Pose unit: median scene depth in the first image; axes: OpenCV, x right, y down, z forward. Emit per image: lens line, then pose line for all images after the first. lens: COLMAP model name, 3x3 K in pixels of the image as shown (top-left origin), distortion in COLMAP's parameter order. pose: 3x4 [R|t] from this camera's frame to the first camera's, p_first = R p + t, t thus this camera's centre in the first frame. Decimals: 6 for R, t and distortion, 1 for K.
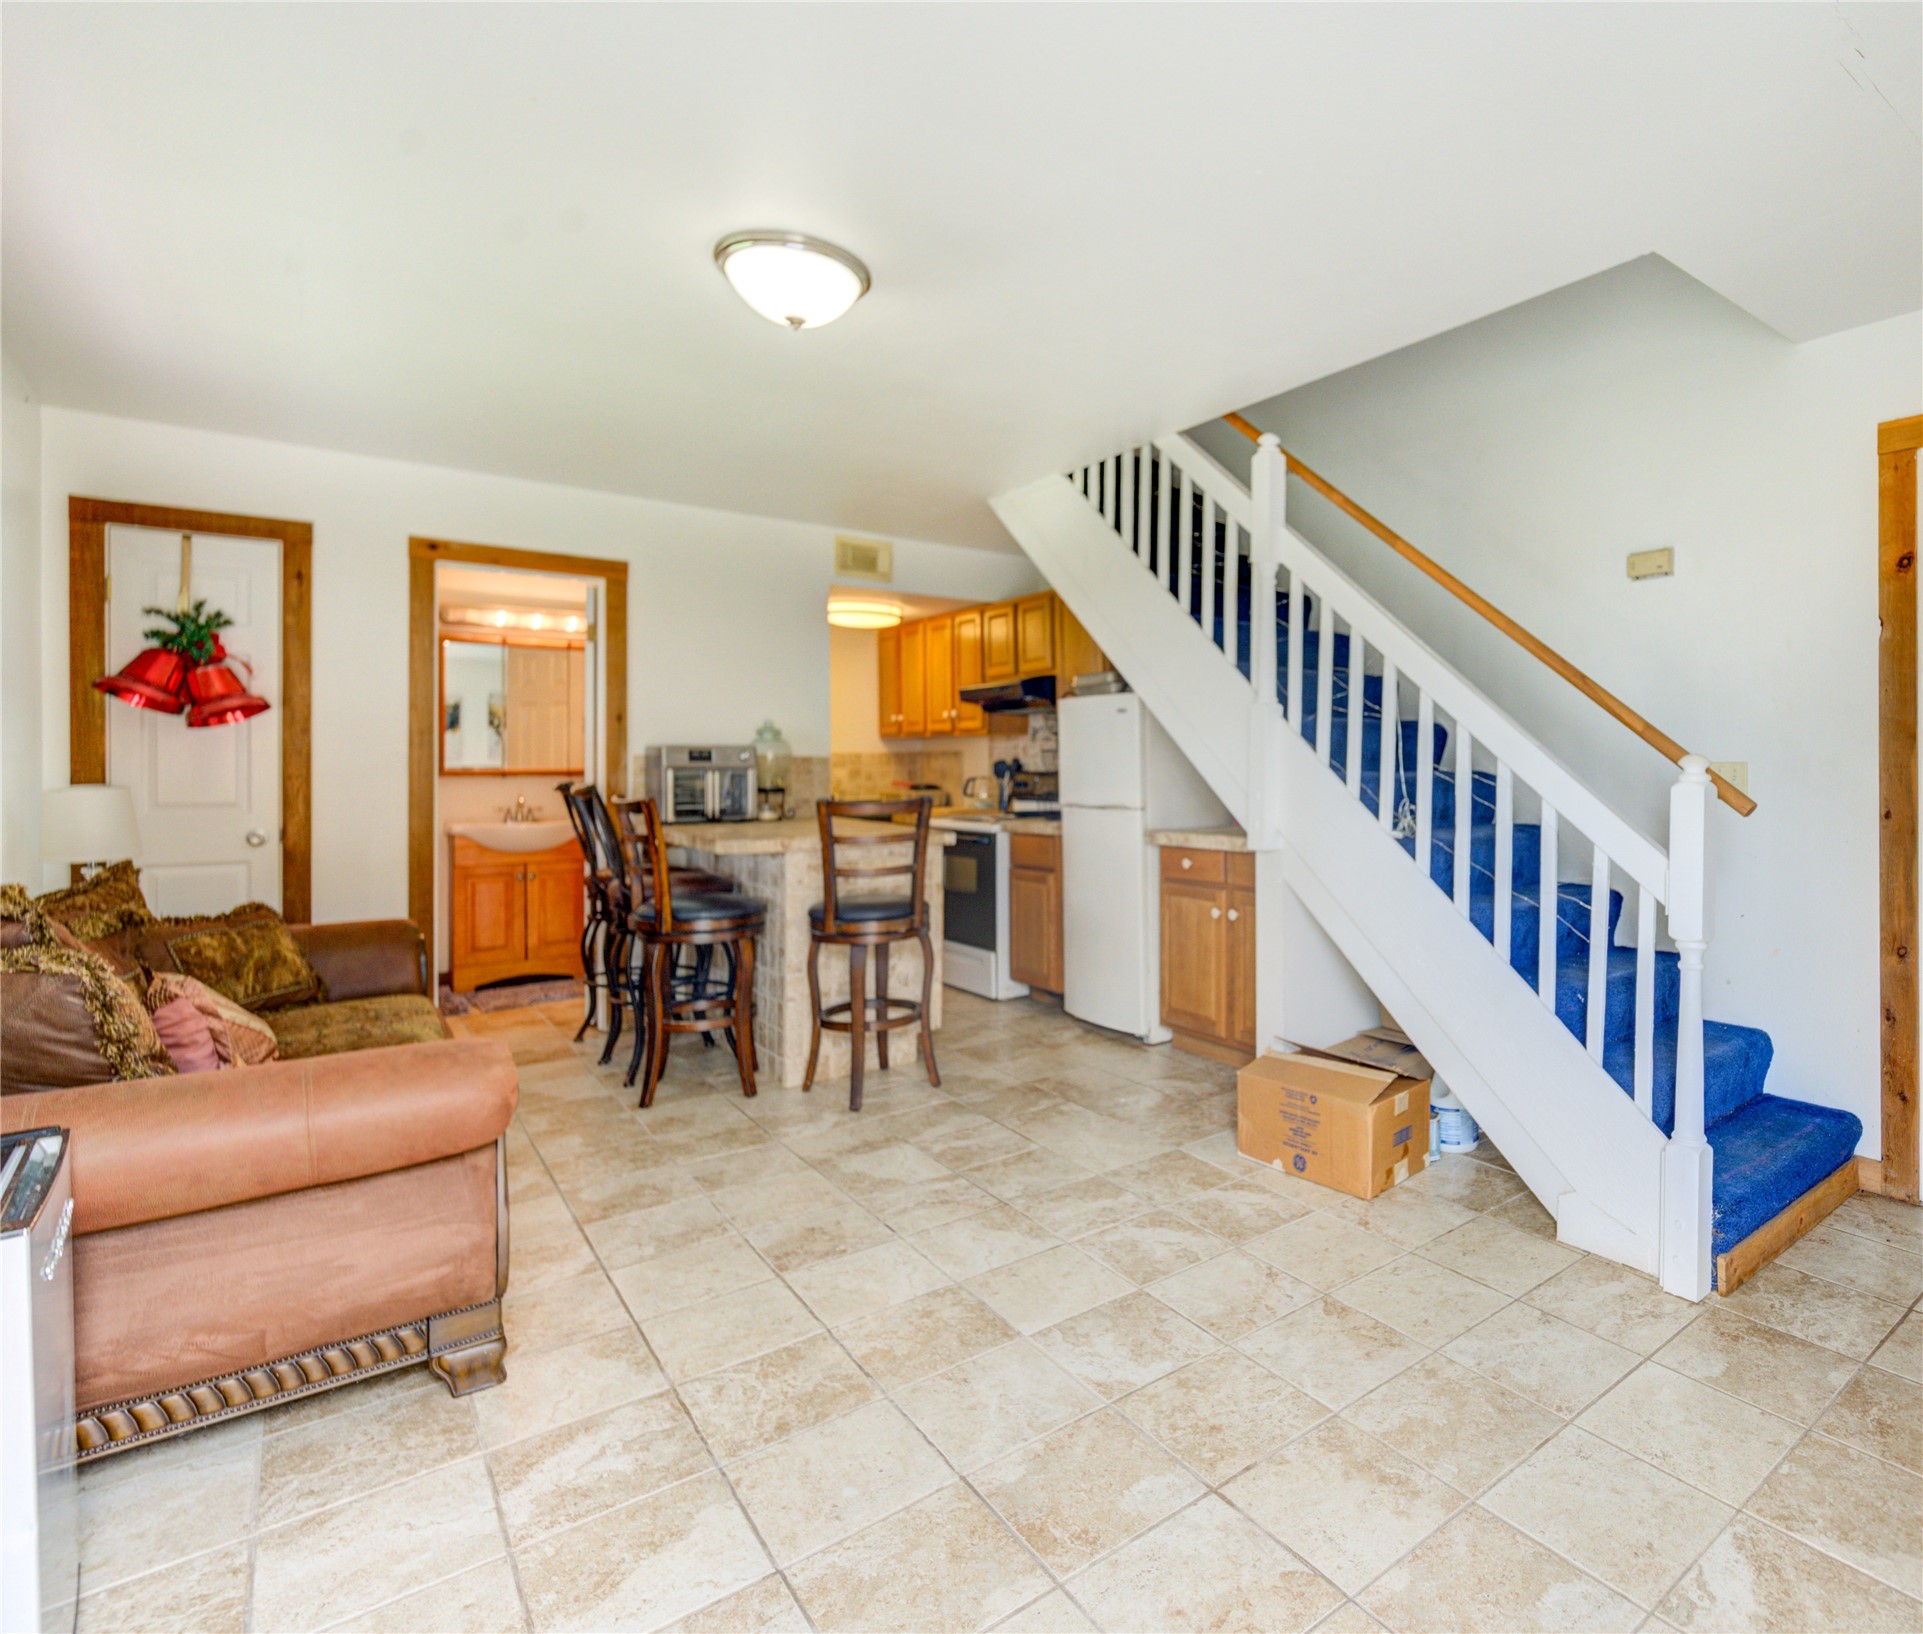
lens RADIAL K [[1020.1, 0, 1225.1], [0, 1020.1, 772.6], [0, 0, 1]] dist [0.002234, 0.000857]
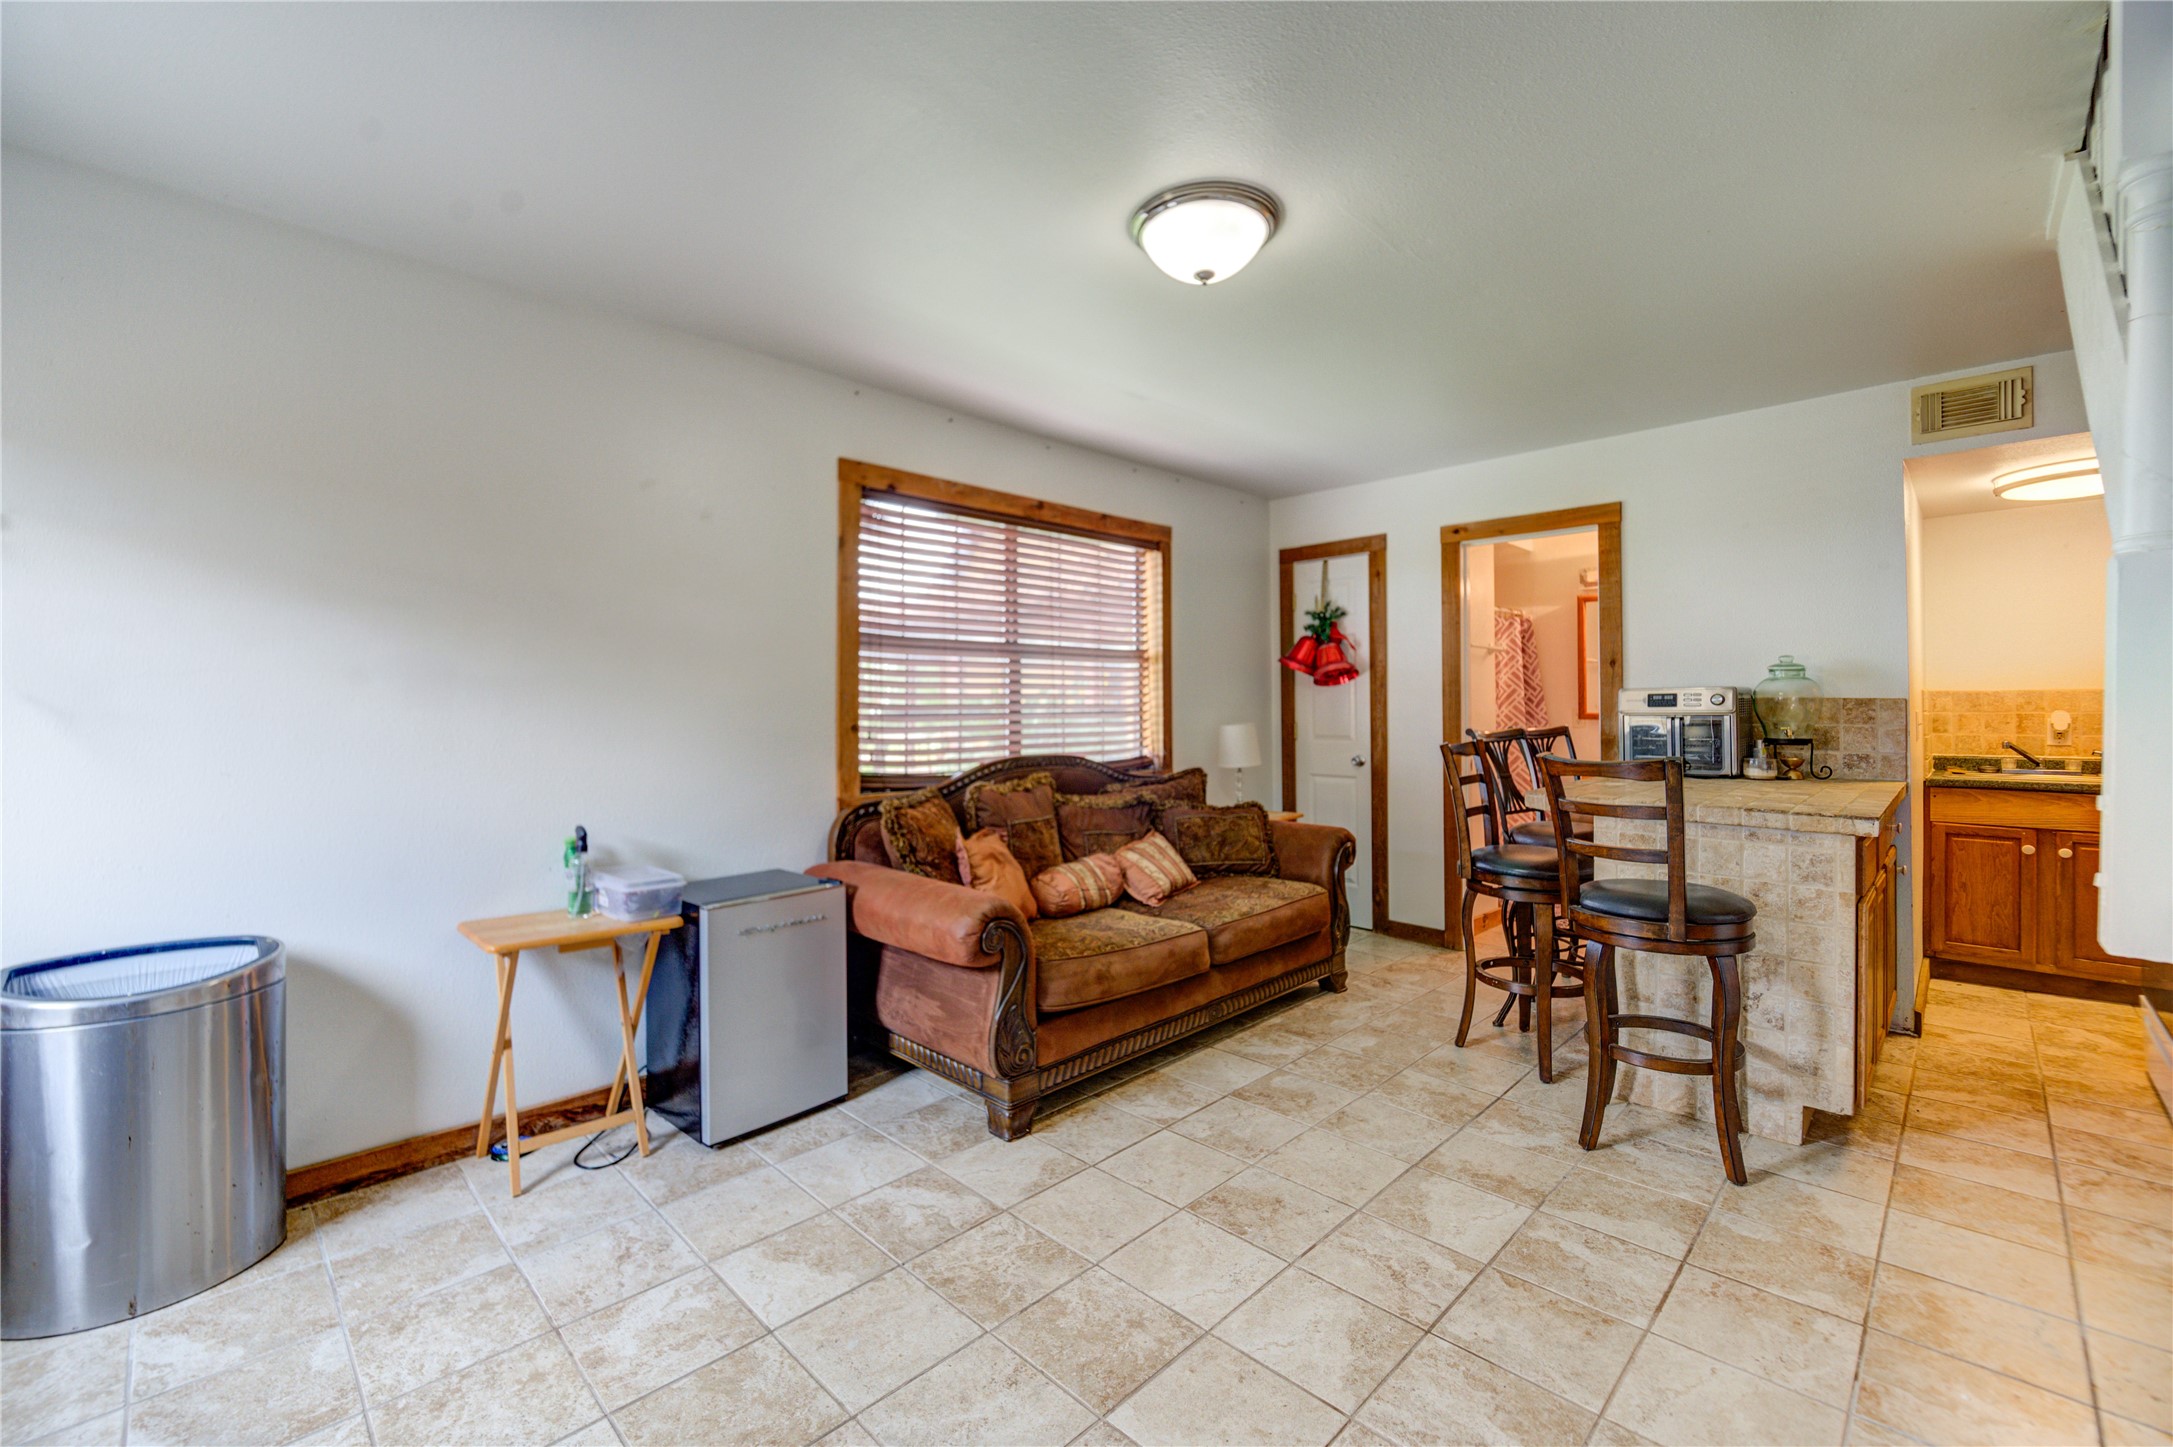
lens RADIAL K [[908.5, 0, 1086.7], [0, 908.5, 693.9], [0, 0, 1]] dist [-0.008876, -0.000898]
pose [[0.054349, -0.013710, -0.998428, 0.353965], [-0.004680, 0.999891, -0.013985, -0.011652], [0.998511, 0.005433, 0.054279, 0.626001]]
